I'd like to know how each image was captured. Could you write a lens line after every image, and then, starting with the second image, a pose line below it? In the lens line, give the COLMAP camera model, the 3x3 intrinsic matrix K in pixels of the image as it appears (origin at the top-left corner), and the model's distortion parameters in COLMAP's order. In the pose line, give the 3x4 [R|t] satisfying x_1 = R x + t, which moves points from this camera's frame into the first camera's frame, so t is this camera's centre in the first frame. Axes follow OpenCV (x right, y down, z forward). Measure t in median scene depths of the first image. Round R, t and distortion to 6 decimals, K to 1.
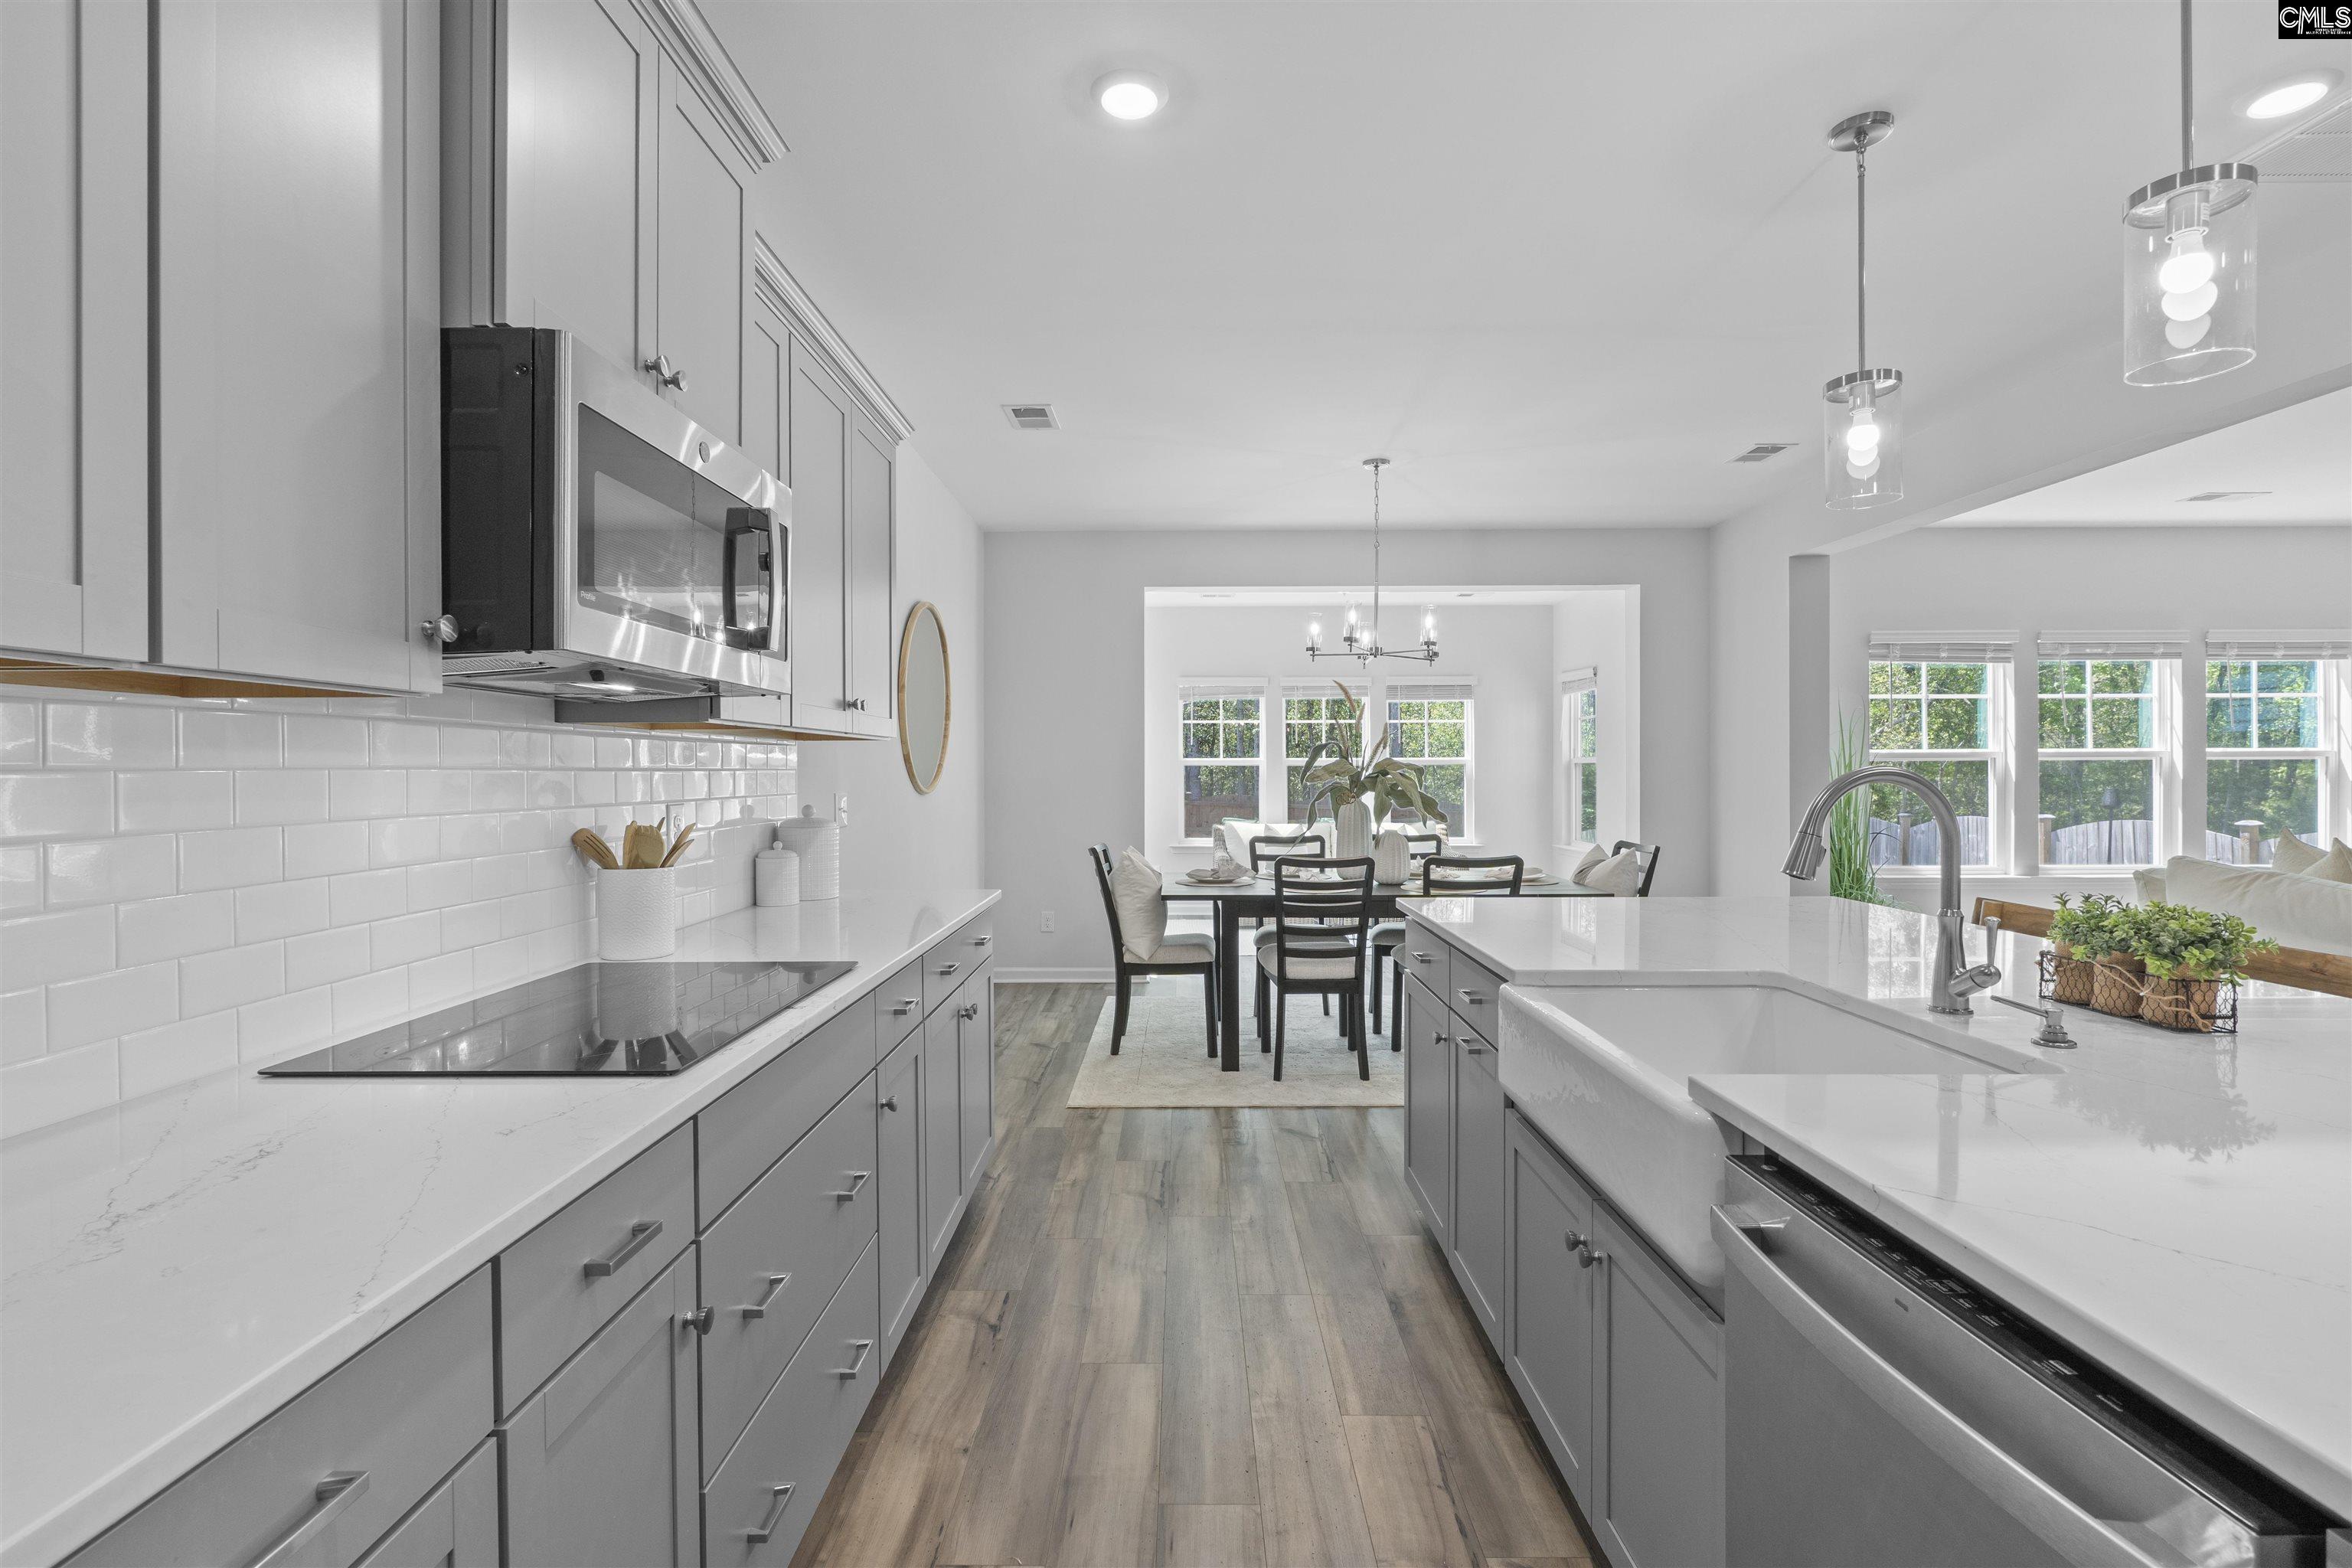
lens RADIAL K [[1074.3, 0, 1171.6], [0, 1074.3, 777.0], [0, 0, 1]] dist [-0.004684, -0.000630]
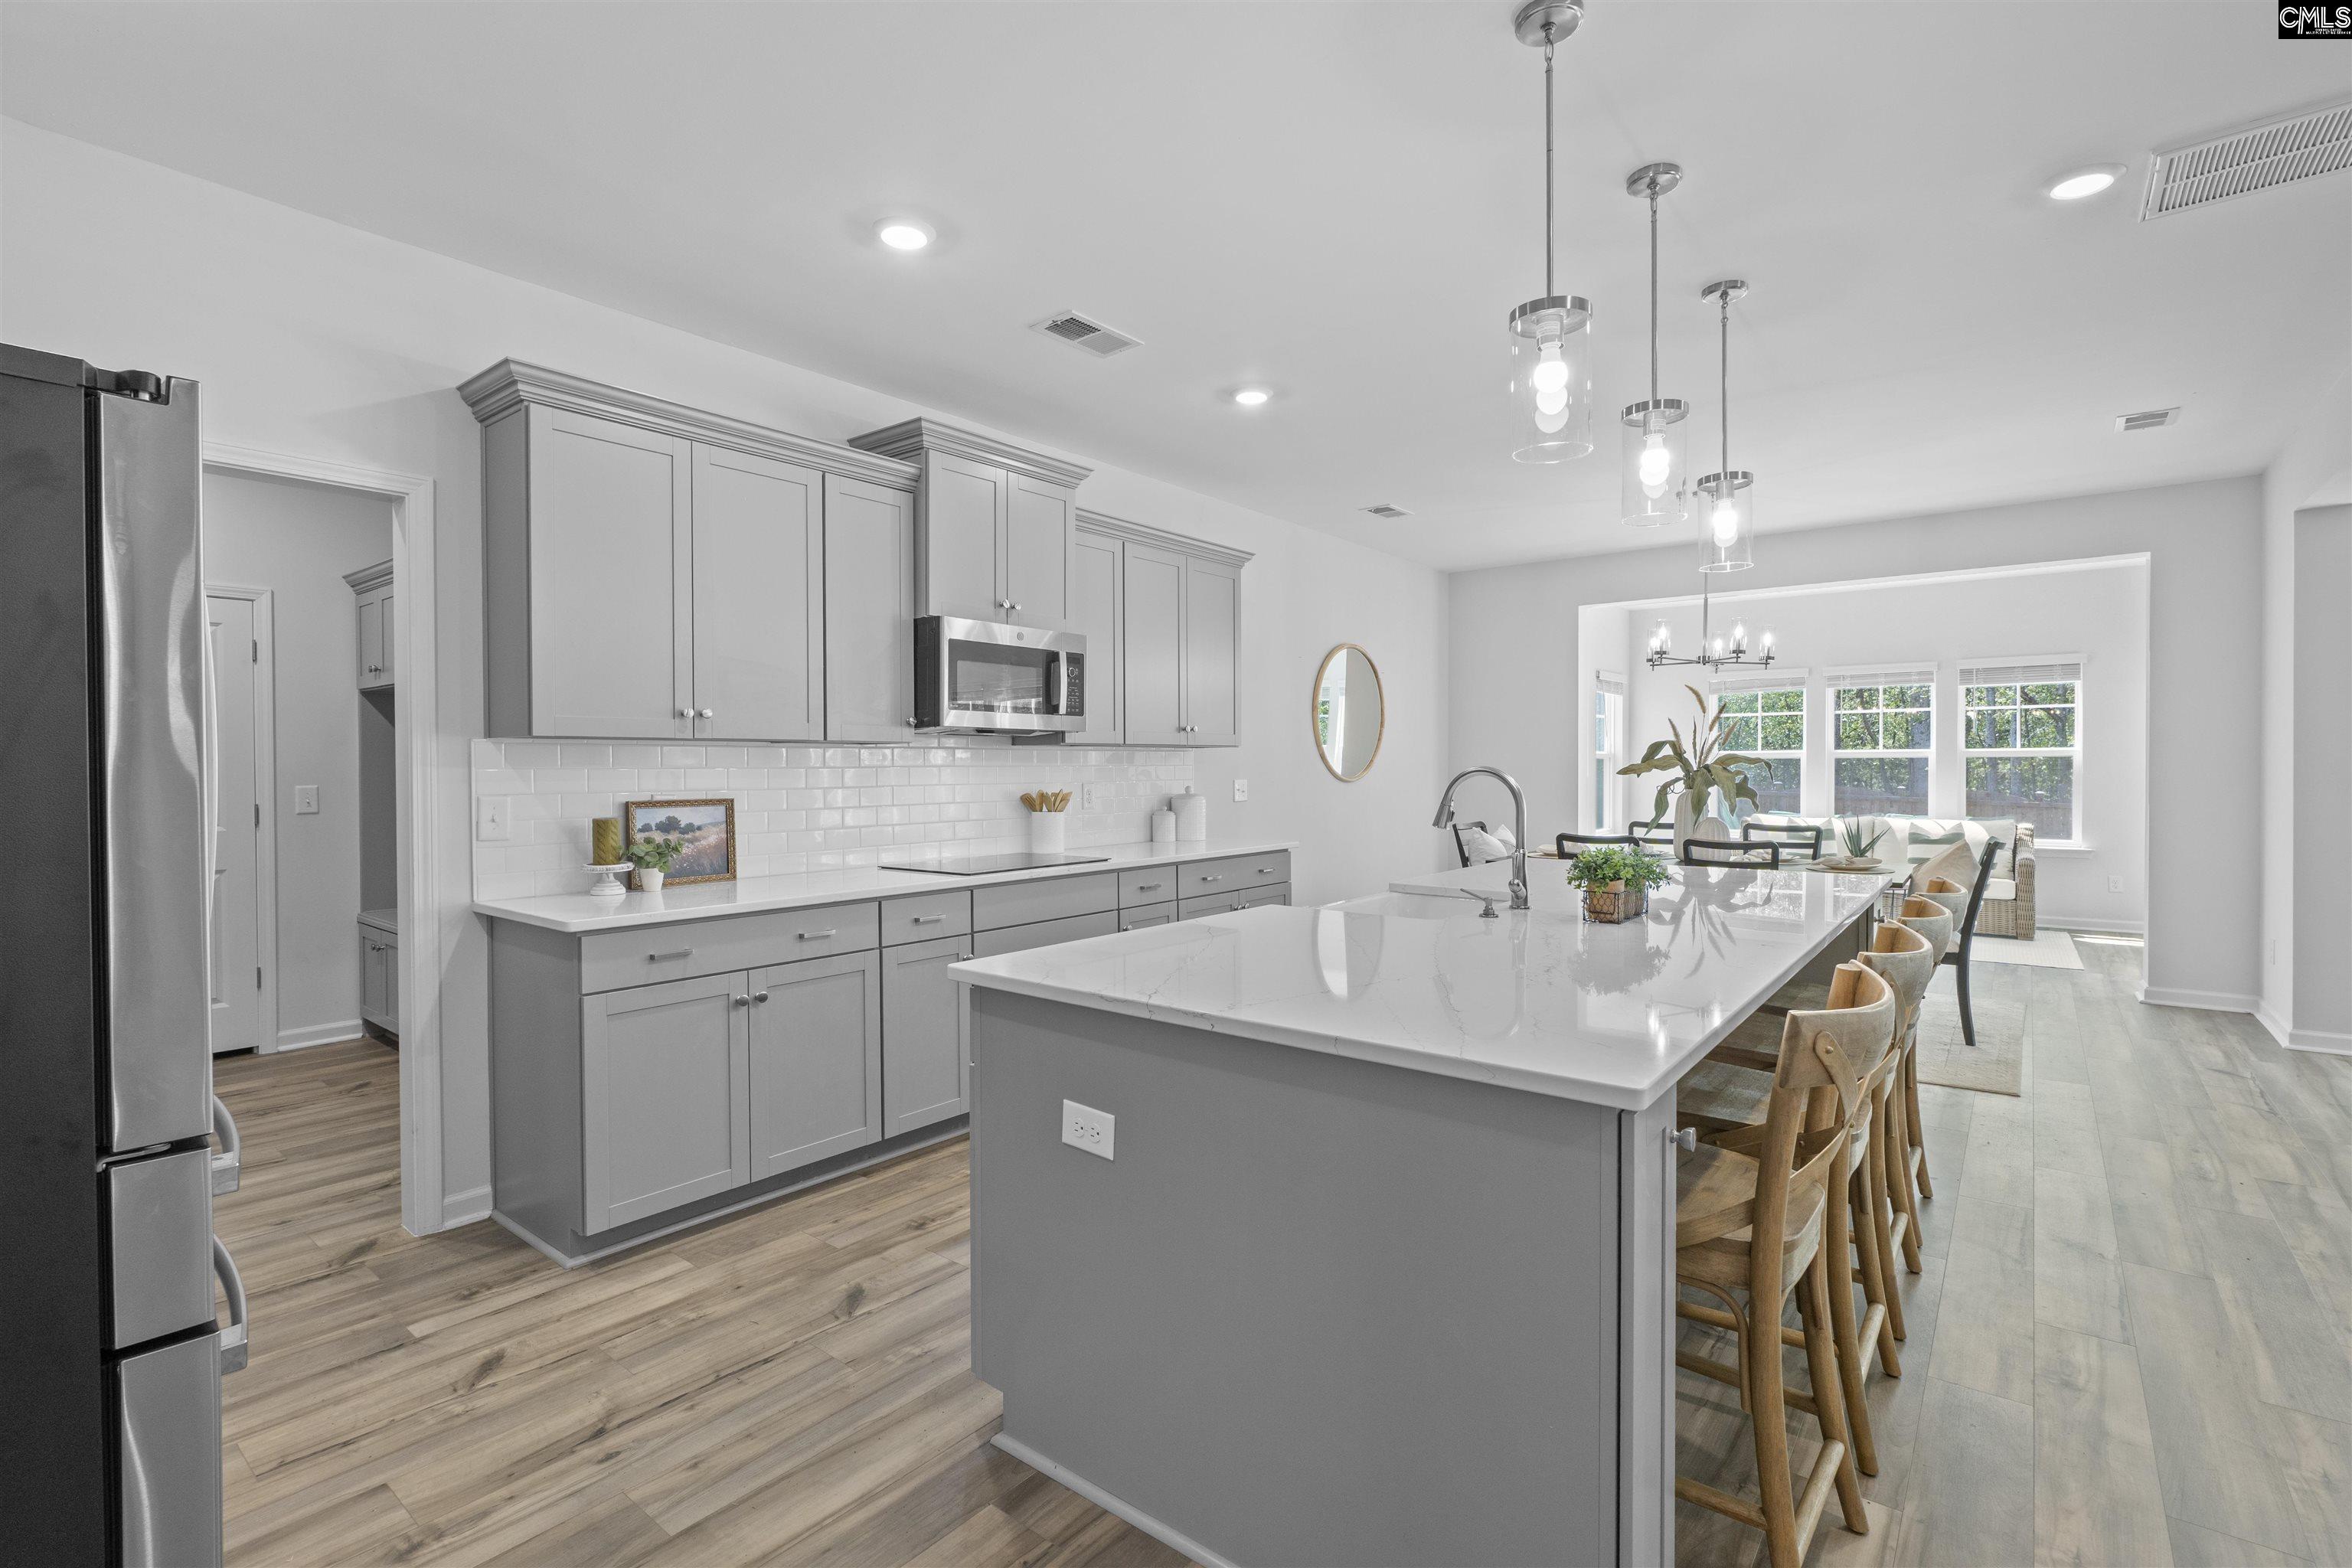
lens RADIAL K [[1074.3, 0, 1171.6], [0, 1074.3, 777.0], [0, 0, 1]] dist [-0.004684, -0.000630]
pose [[0.781355, 0.004850, -0.624067, 0.721963], [-0.000313, 0.999973, 0.007380, -0.000852], [0.624086, -0.005571, 0.781336, -0.367688]]
